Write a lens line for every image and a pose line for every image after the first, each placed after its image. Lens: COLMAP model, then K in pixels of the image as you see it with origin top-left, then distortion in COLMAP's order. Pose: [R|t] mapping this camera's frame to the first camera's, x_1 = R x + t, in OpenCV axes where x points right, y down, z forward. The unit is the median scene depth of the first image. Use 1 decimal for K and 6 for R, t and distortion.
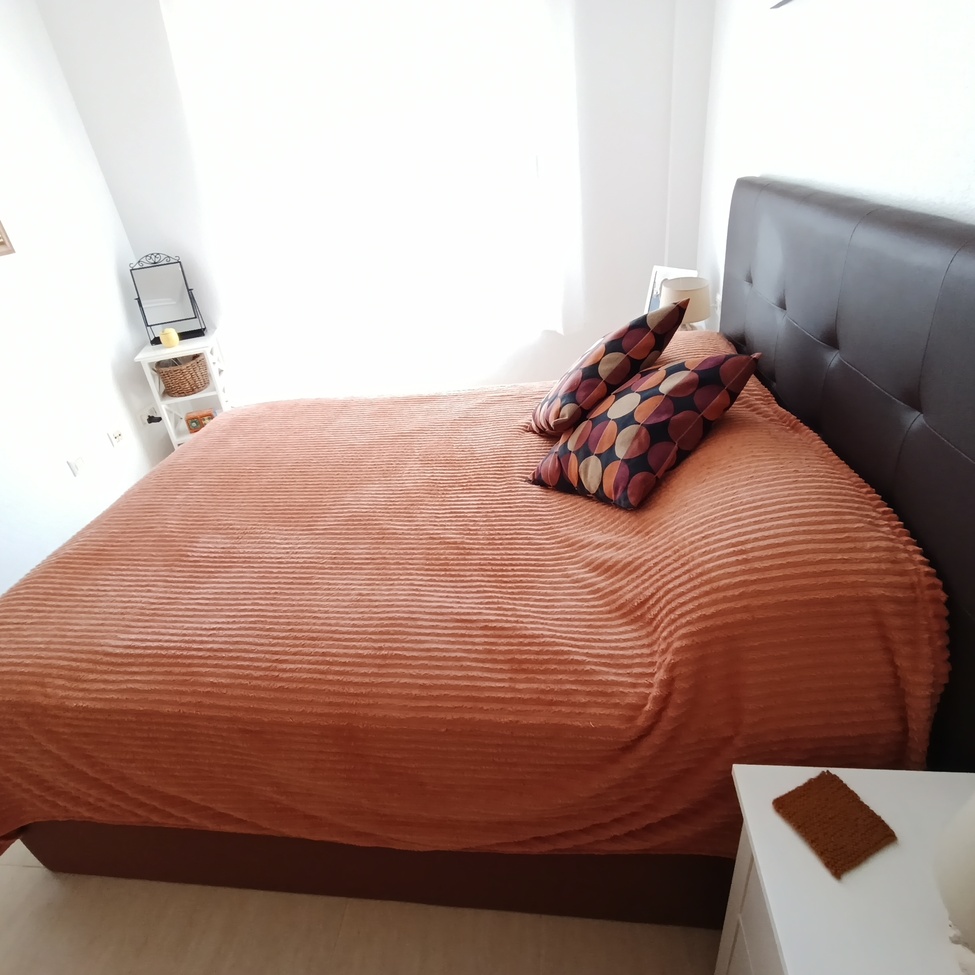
lens RADIAL K [[594.0, 0, 478.3], [0, 594.0, 483.2], [0, 0, 1]] dist [-0.036943, 0.026360]
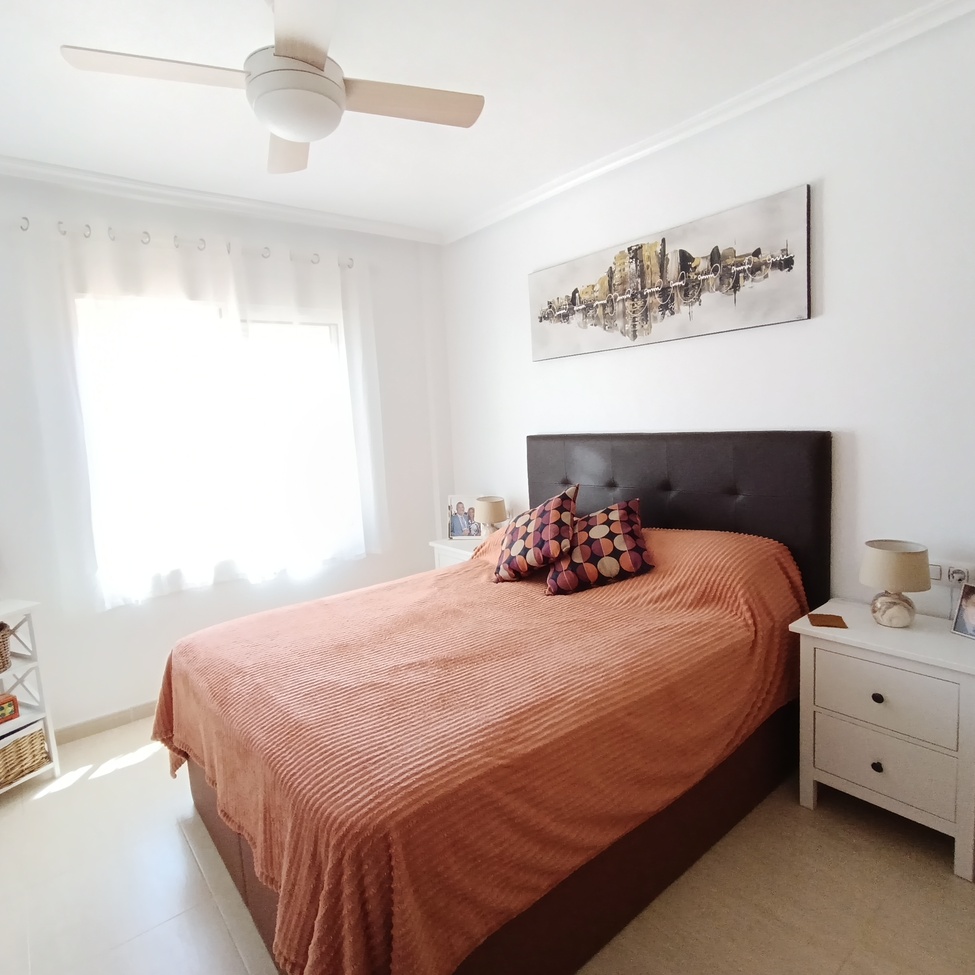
lens RADIAL K [[594.0, 0, 478.3], [0, 594.0, 483.2], [0, 0, 1]] dist [-0.036943, 0.026360]
pose [[0.707103, -0.015865, 0.706933, -1.579675], [0.340309, 0.883989, -0.320552, 0.236816], [-0.619835, 0.467239, 0.630470, 0.027686]]
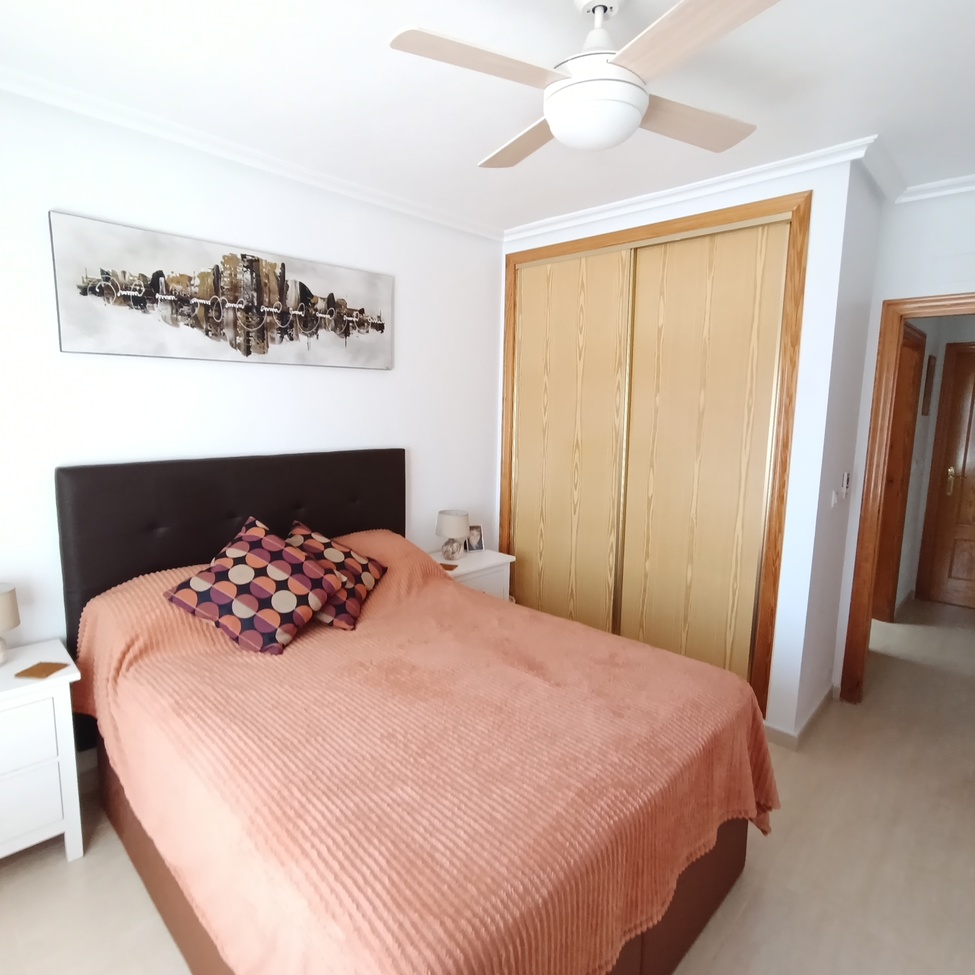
lens RADIAL K [[594.0, 0, 478.3], [0, 594.0, 483.2], [0, 0, 1]] dist [-0.036943, 0.026360]
pose [[-0.782444, 0.007469, 0.622676, -1.479823], [0.366579, 0.813838, 0.450875, -1.168088], [-0.503390, 0.581044, -0.639520, 2.206019]]
